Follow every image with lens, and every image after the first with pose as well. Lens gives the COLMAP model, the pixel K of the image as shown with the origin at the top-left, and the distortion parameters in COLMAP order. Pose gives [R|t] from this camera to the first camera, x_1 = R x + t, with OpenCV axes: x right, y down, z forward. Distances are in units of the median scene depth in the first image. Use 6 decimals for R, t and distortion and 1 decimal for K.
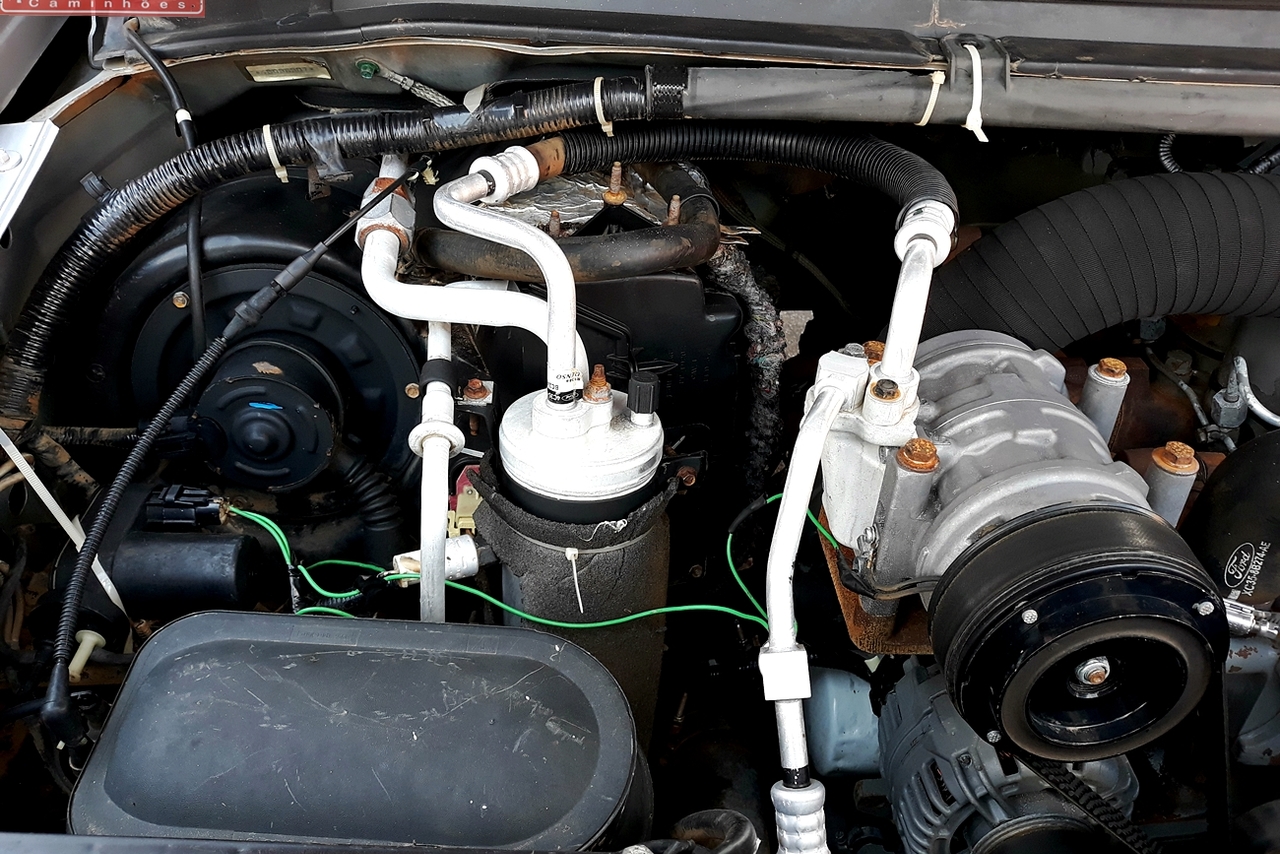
lens RADIAL K [[1055.9, 0, 640.6], [0, 1055.9, 416.1], [0, 0, 1]] dist [0.032804, -0.078688]
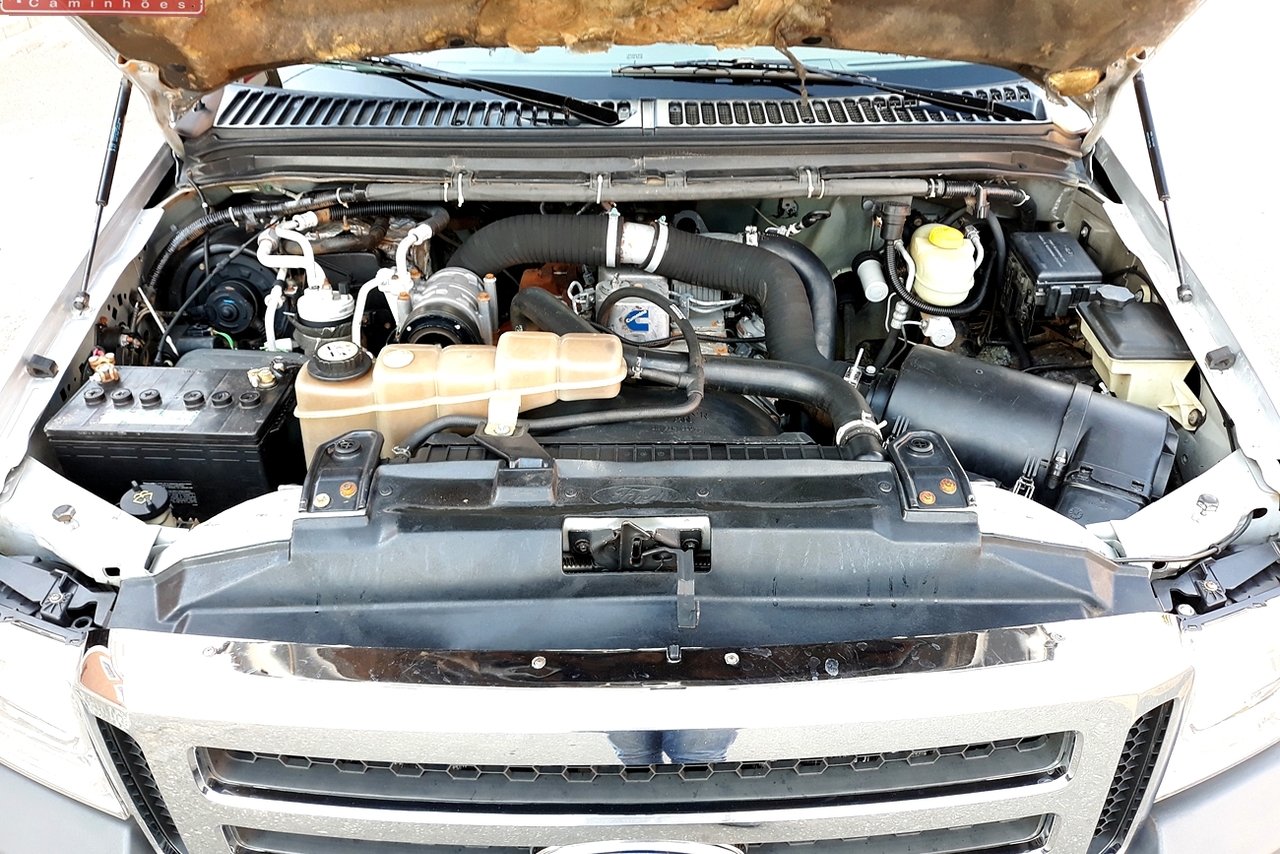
lens RADIAL K [[1055.9, 0, 640.6], [0, 1055.9, 416.1], [0, 0, 1]] dist [0.032804, -0.078688]
pose [[0.996900, -0.013618, -0.077497, 1.030431], [0.007837, 0.997196, -0.074422, 0.547656], [0.078293, 0.073584, 0.994211, -1.849929]]
